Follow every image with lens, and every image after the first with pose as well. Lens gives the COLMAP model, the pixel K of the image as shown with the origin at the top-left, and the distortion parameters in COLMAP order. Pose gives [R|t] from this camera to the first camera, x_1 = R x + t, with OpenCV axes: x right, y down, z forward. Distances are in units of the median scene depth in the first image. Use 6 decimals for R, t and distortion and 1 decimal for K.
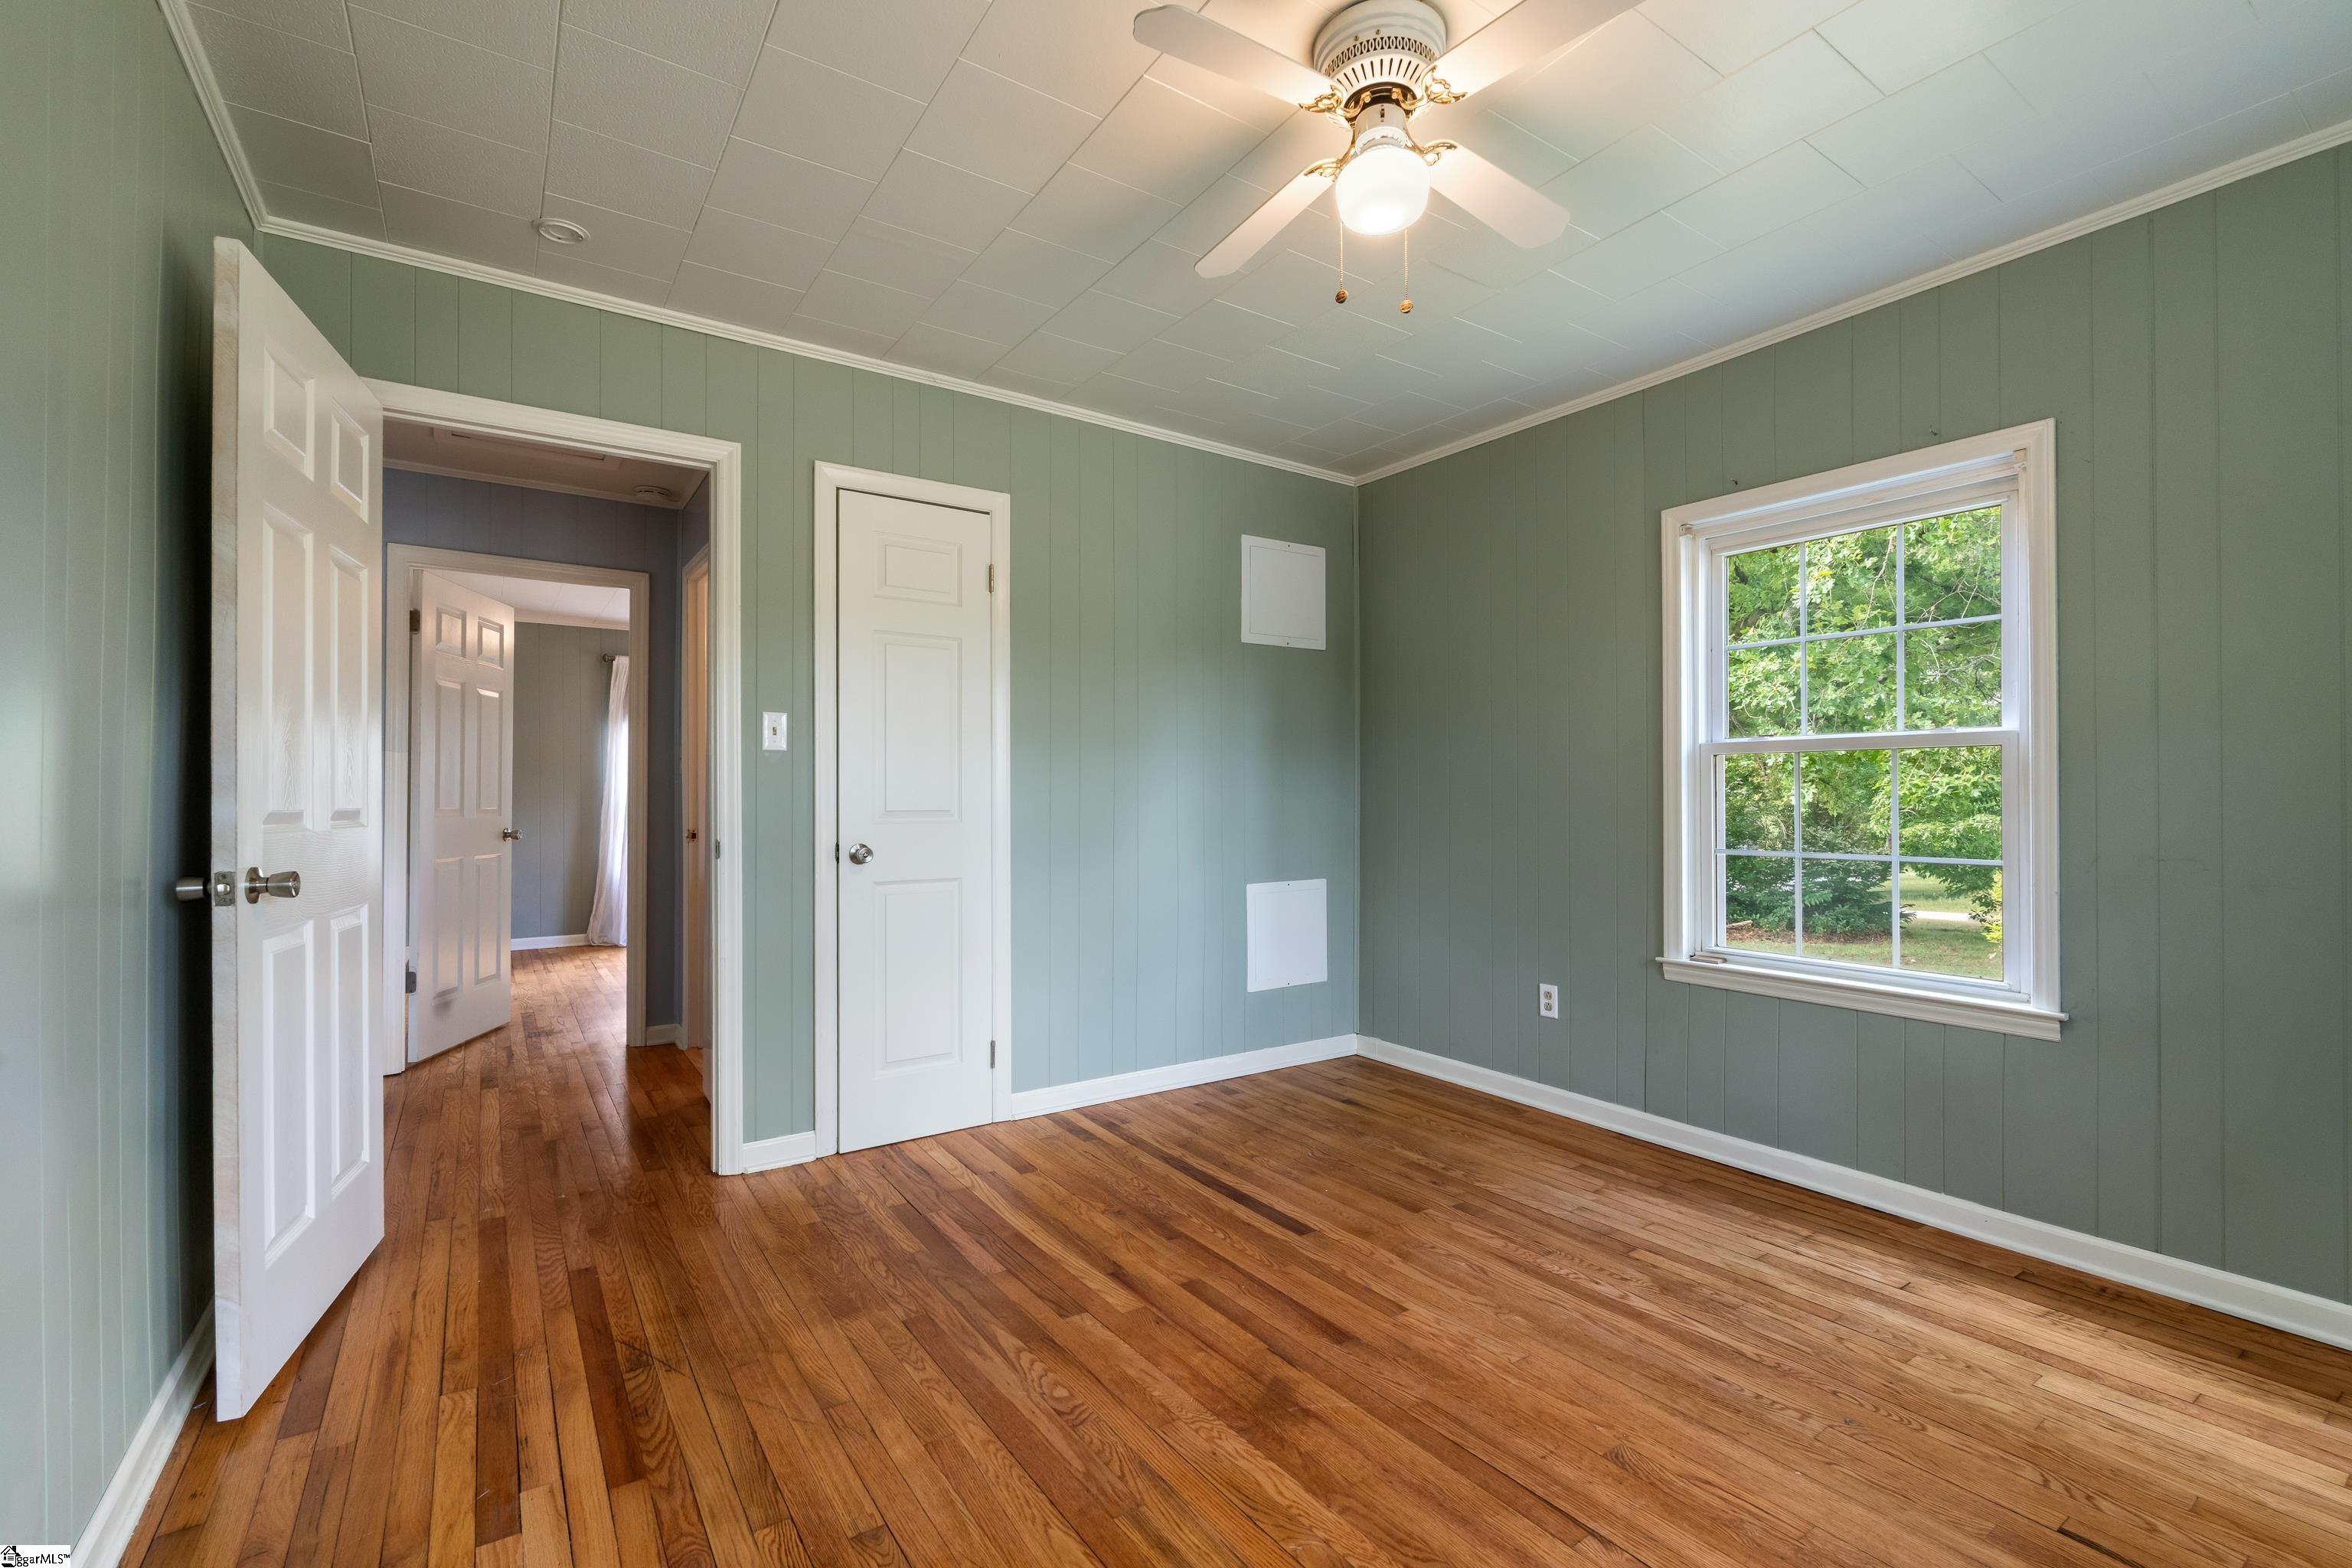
lens RADIAL K [[1032.4, 0, 1180.5], [0, 1032.4, 785.1], [0, 0, 1]] dist [-0.008591, 0.001510]
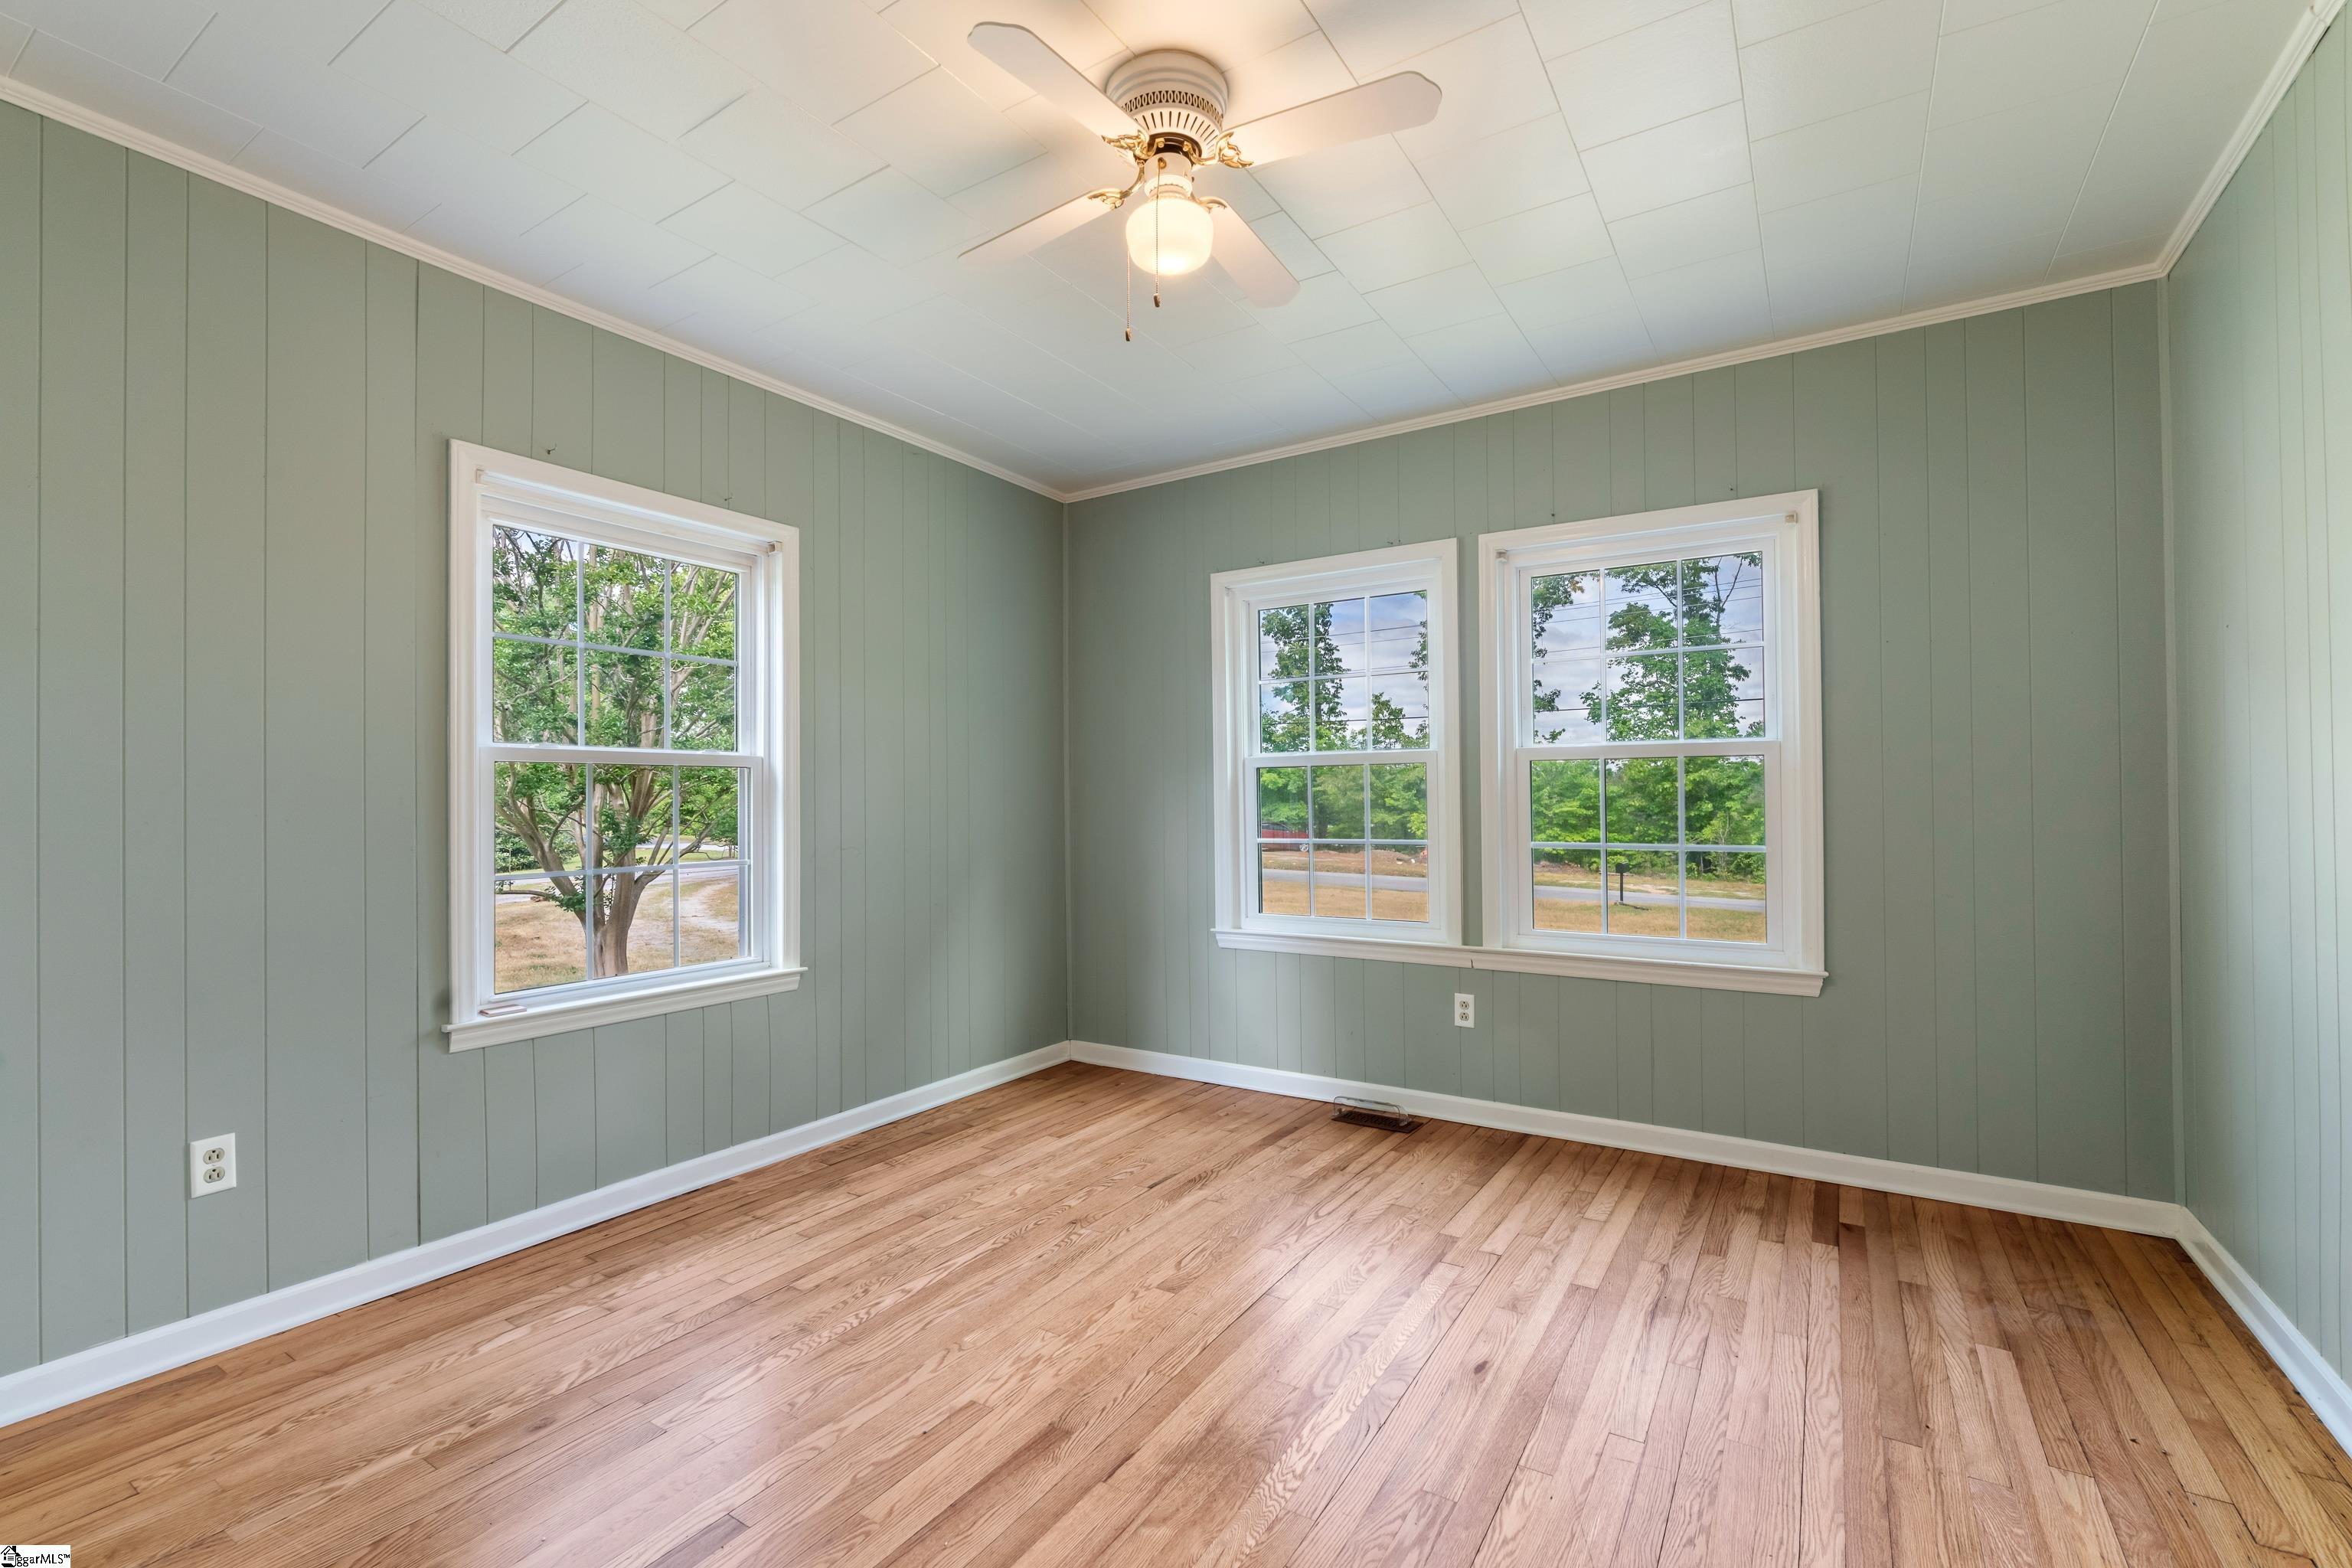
lens RADIAL K [[1032.4, 0, 1175.1], [0, 1032.4, 788.3], [0, 0, 1]] dist [-0.008591, 0.001510]
pose [[-0.400036, 0.015453, 0.916369, -0.589968], [-0.000243, 0.999856, -0.016967, 0.007766], [-0.916499, -0.007010, -0.399975, 1.085233]]
